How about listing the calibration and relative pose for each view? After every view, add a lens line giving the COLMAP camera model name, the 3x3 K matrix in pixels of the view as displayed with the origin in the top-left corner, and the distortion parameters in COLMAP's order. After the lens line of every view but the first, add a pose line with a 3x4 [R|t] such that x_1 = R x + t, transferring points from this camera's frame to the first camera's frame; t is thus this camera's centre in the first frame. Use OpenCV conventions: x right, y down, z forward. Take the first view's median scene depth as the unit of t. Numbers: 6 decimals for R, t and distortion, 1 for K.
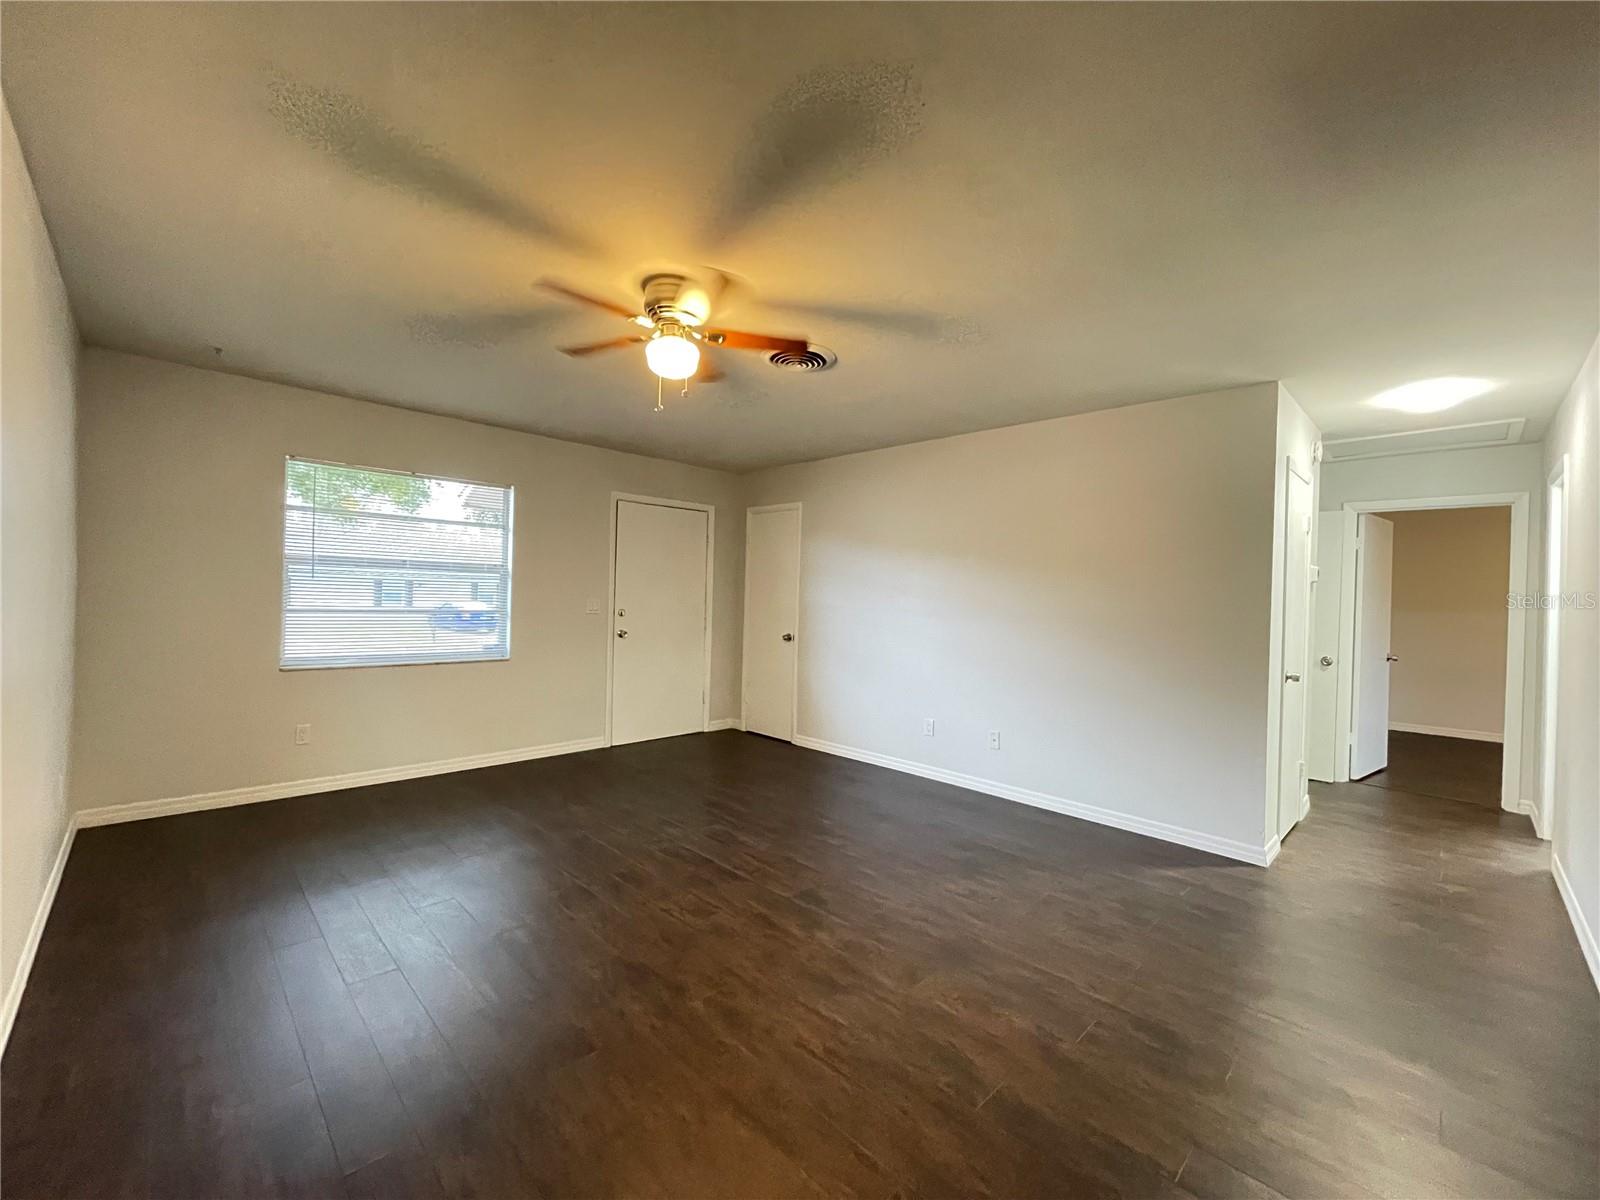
lens RADIAL K [[646.4, 0, 802.3], [0, 646.4, 596.0], [0, 0, 1]] dist [-0.001211, -0.000201]
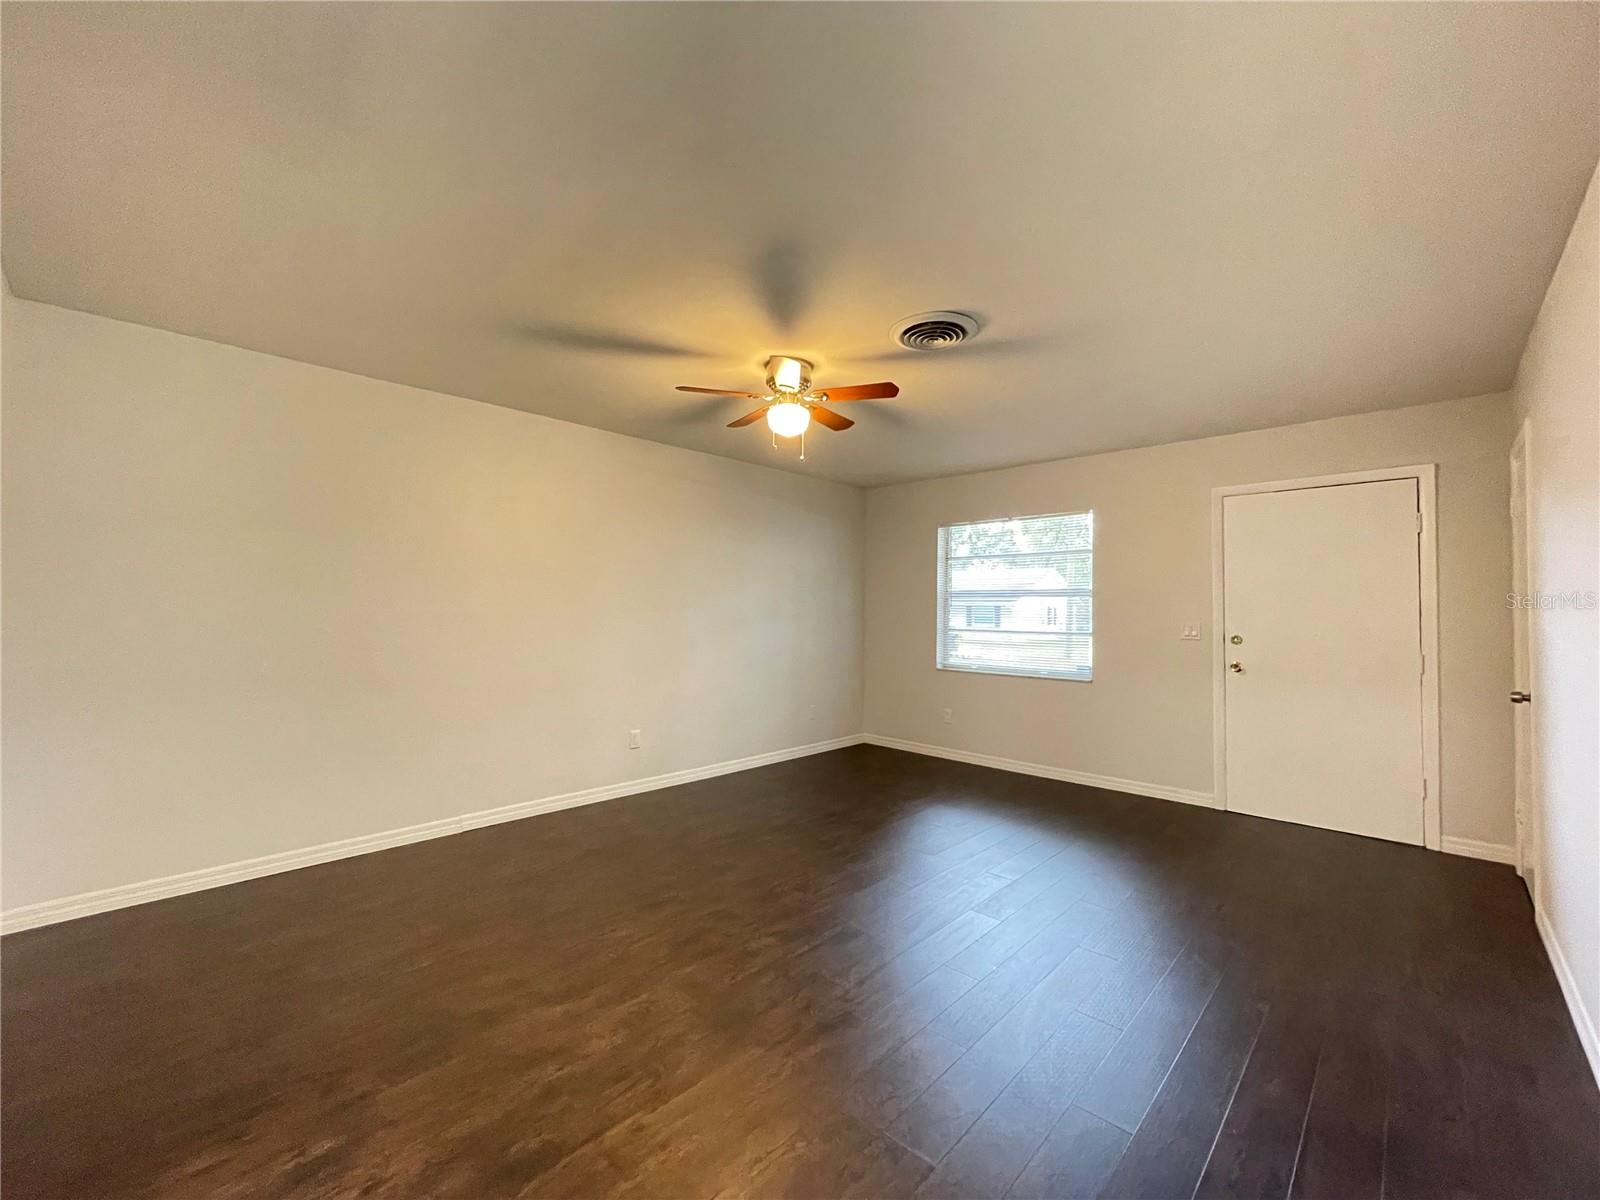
lens RADIAL K [[646.4, 0, 807.4], [0, 646.4, 605.9], [0, 0, 1]] dist [-0.001211, -0.000201]
pose [[0.029986, -0.033942, -0.998974, 0.557200], [-0.008426, 0.999379, -0.034209, 0.018844], [0.999515, 0.009443, 0.029681, 0.539044]]
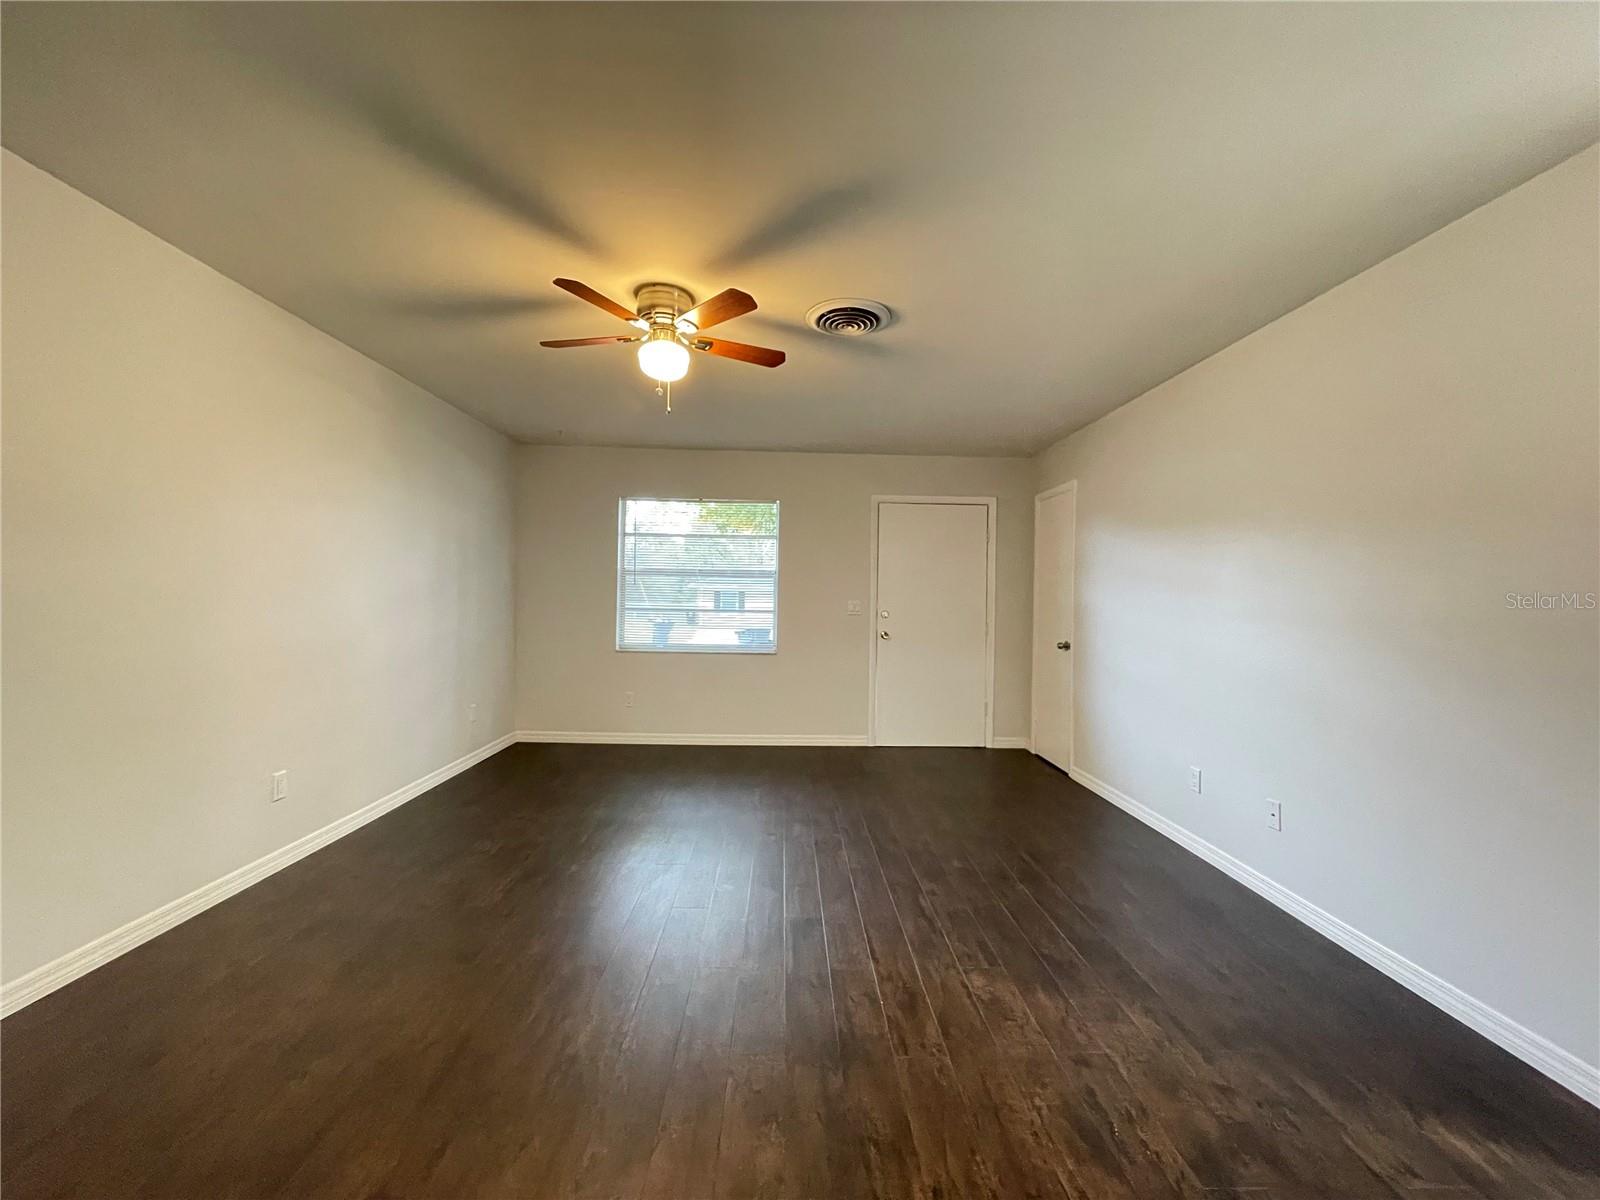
lens RADIAL K [[646.4, 0, 804.4], [0, 646.4, 597.1], [0, 0, 1]] dist [-0.001211, -0.000201]
pose [[0.731572, -0.013504, -0.681630, 0.365346], [0.001557, 0.999834, -0.018136, 0.020341], [0.681762, 0.012206, 0.731472, 0.208779]]
